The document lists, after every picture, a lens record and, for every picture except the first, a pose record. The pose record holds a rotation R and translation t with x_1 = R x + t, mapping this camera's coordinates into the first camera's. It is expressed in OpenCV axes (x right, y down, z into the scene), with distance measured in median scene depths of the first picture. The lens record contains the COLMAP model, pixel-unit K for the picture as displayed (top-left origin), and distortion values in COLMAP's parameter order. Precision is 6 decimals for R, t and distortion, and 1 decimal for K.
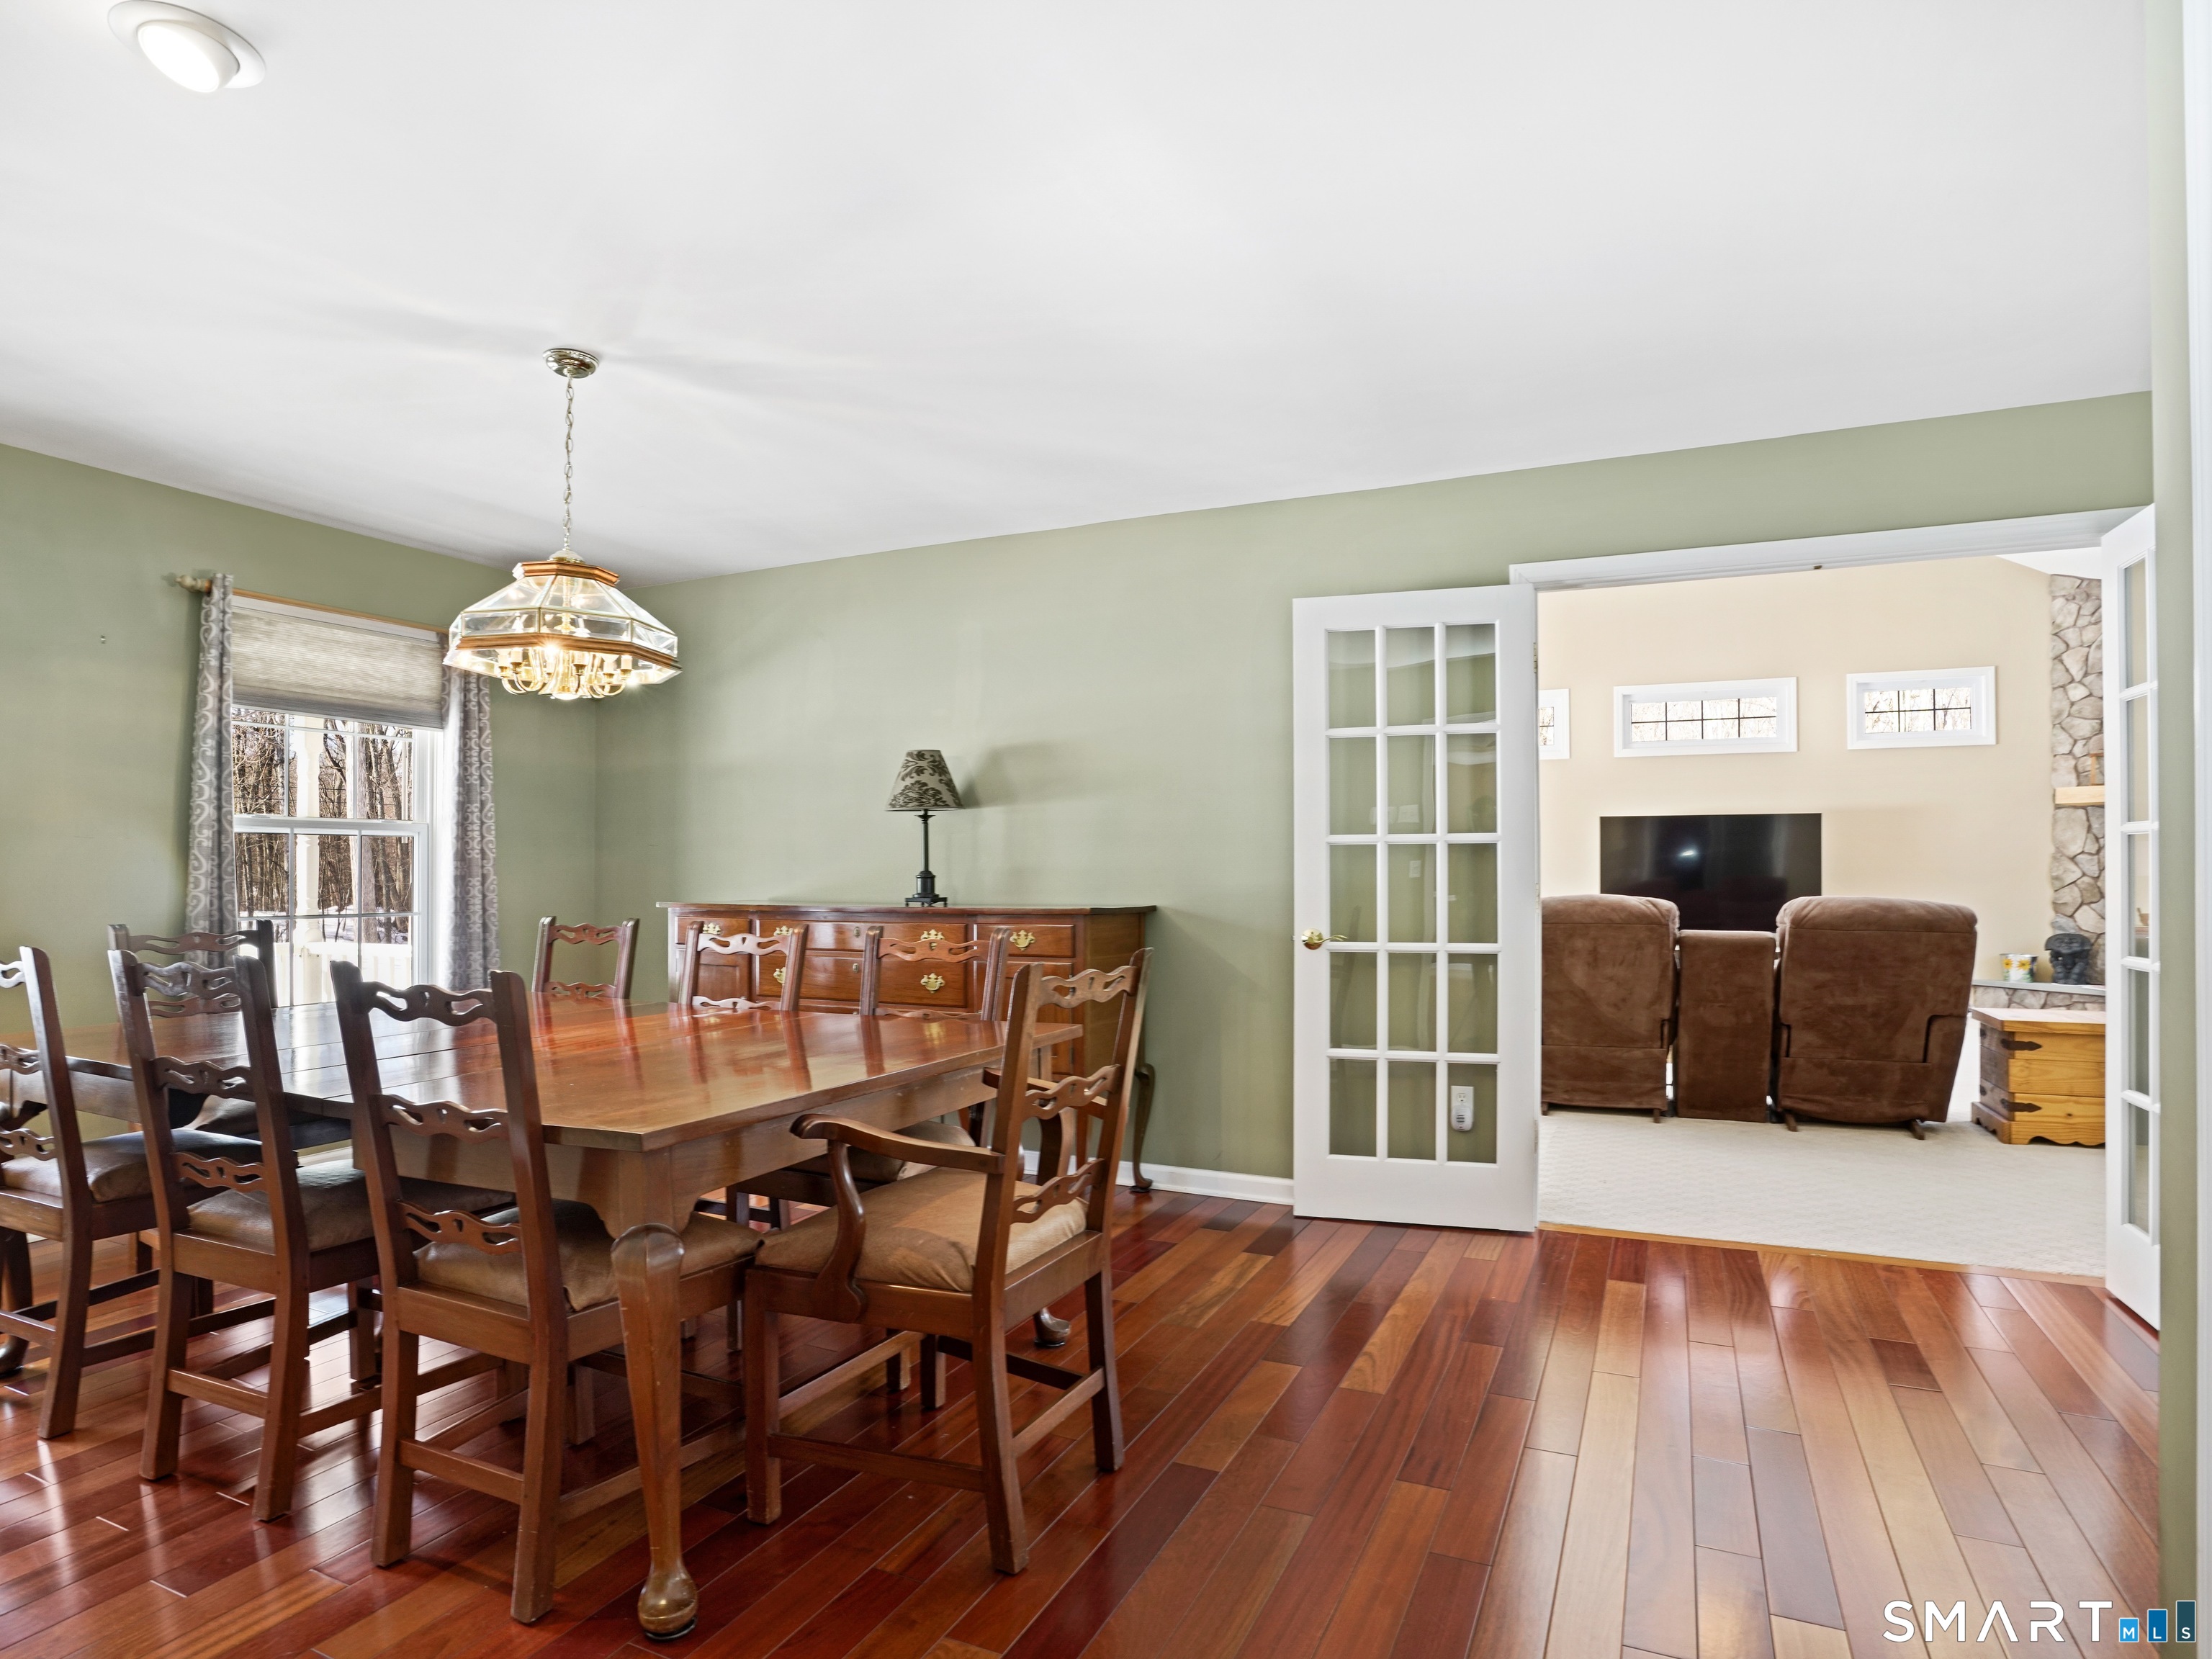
lens RADIAL K [[1232.2, 0, 1138.4], [0, 1232.2, 869.1], [0, 0, 1]] dist [-0.040096, 0.002263]
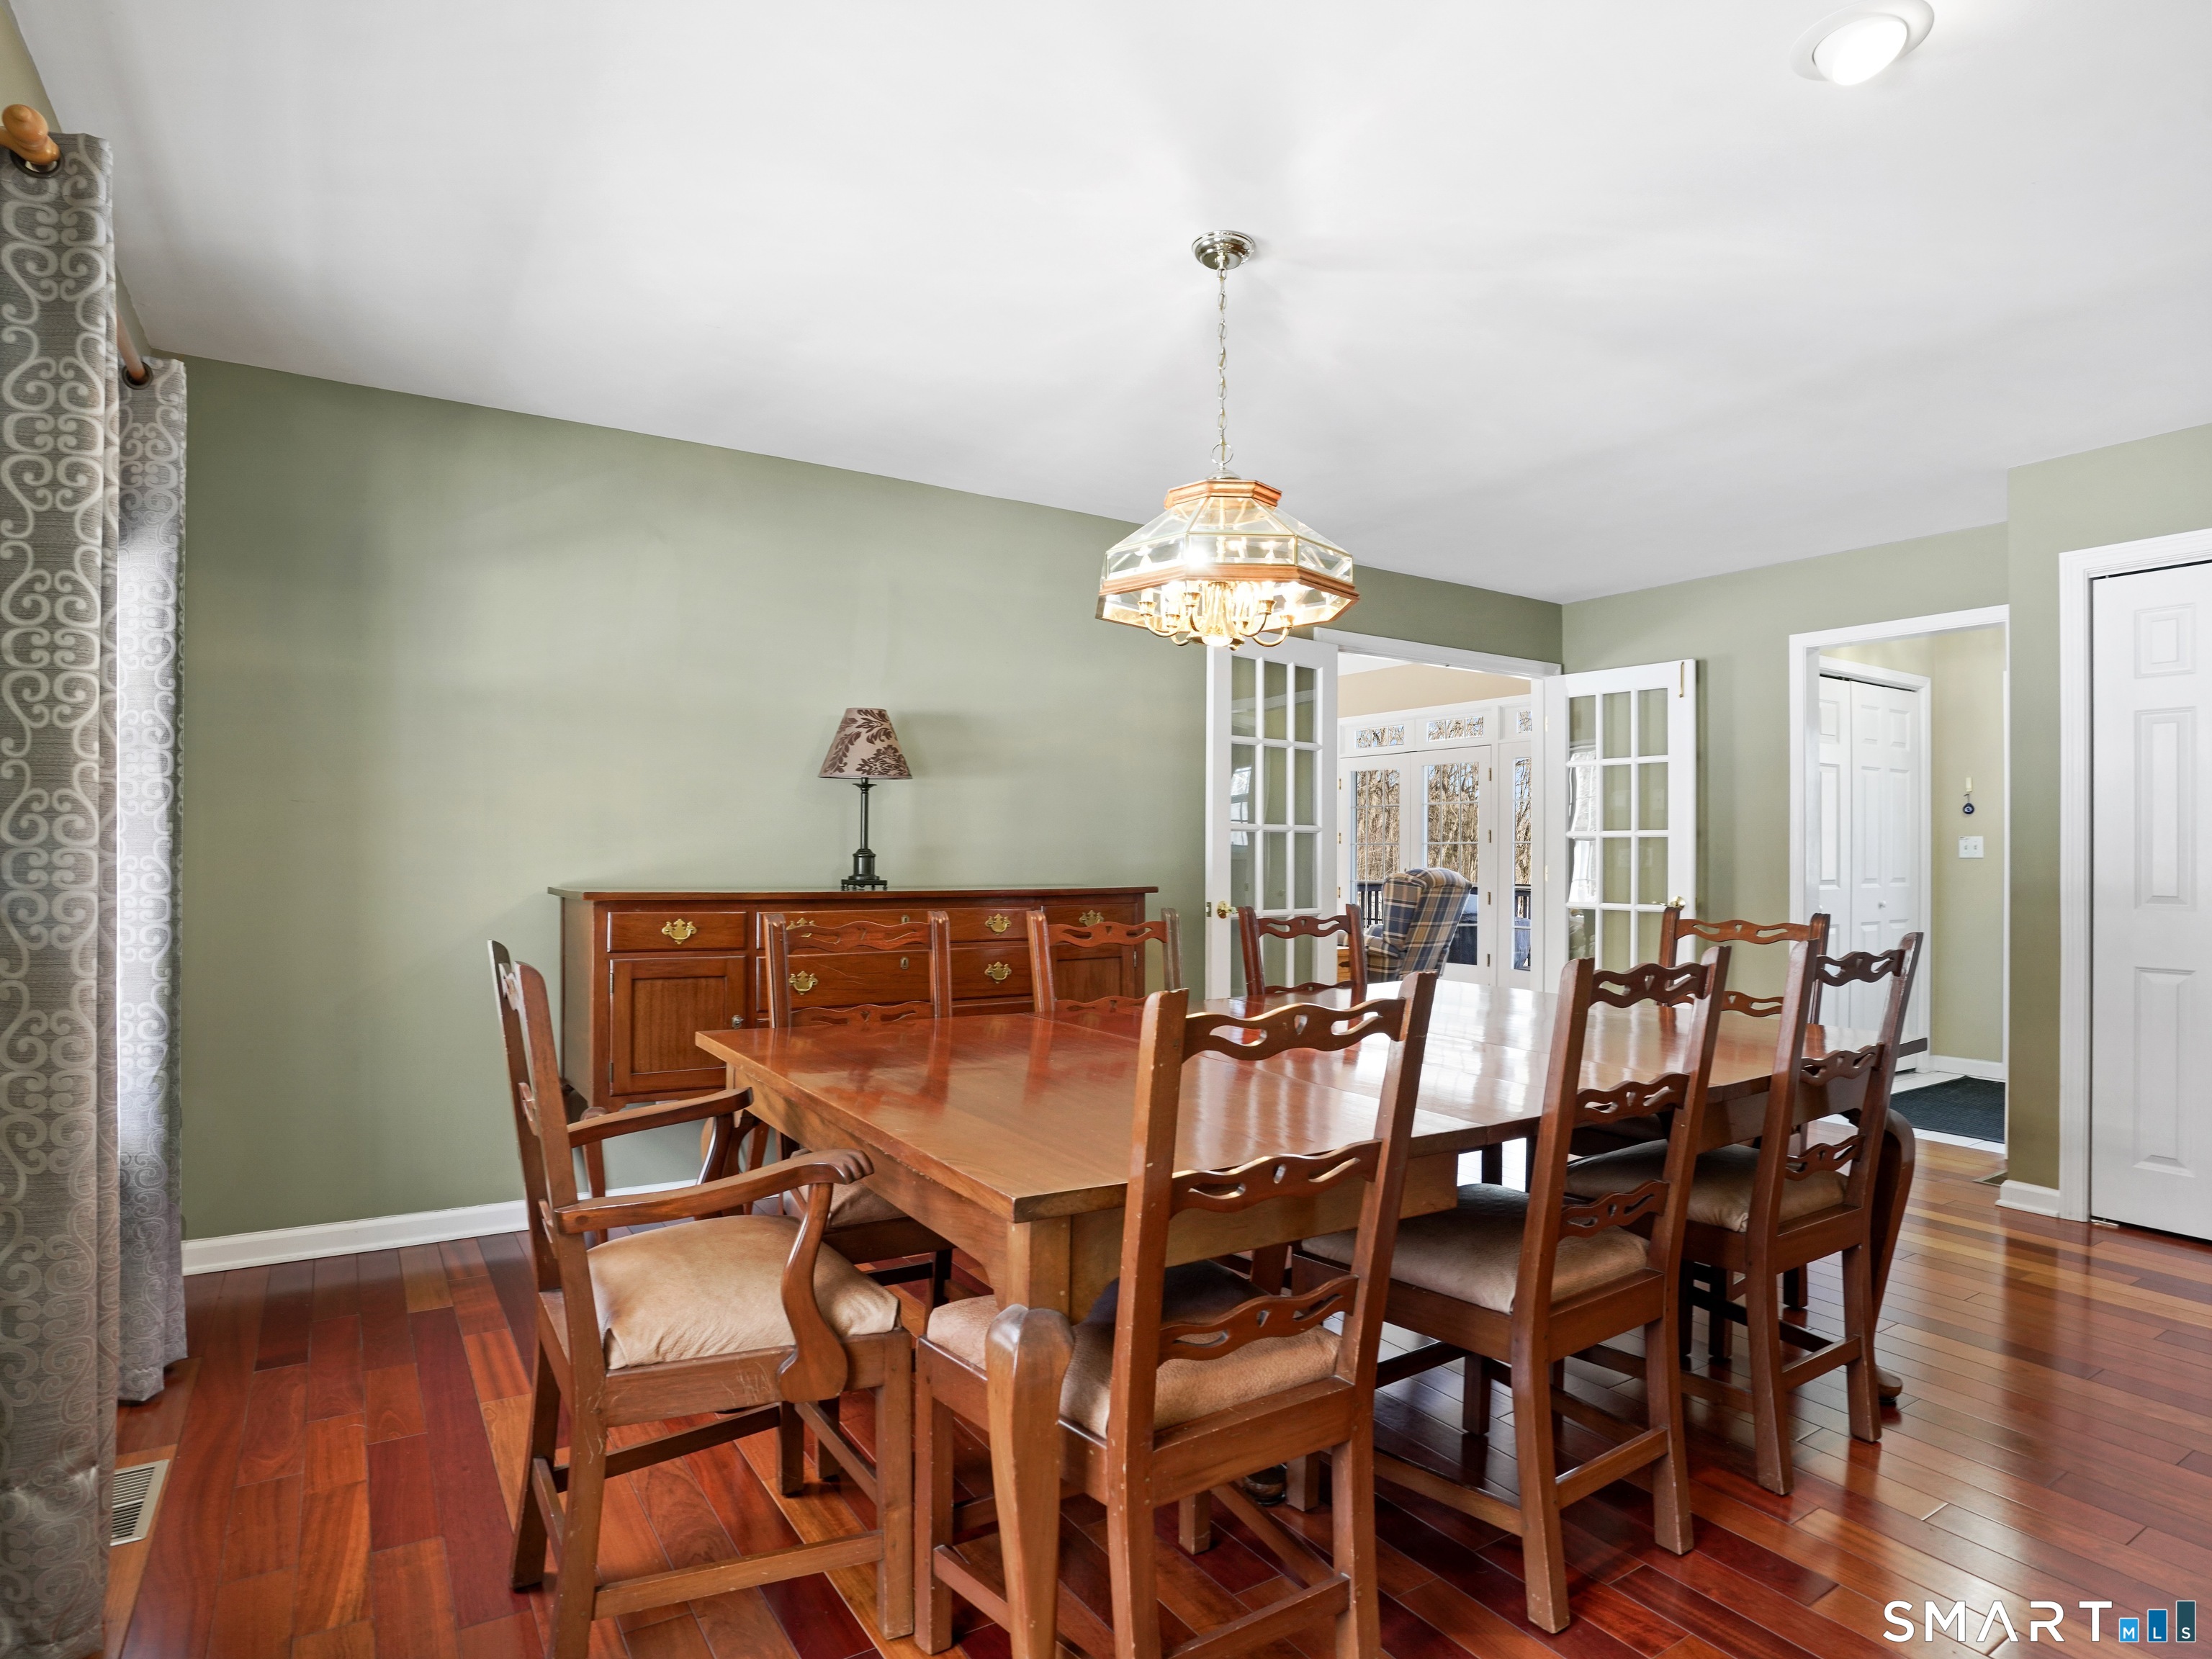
lens RADIAL K [[1232.2, 0, 1138.4], [0, 1232.2, 869.1], [0, 0, 1]] dist [-0.040096, 0.002263]
pose [[0.546391, -0.007787, 0.837494, -0.785448], [-0.008160, 0.999860, 0.014620, 0.001244], [-0.837491, -0.014822, 0.546251, 0.376610]]
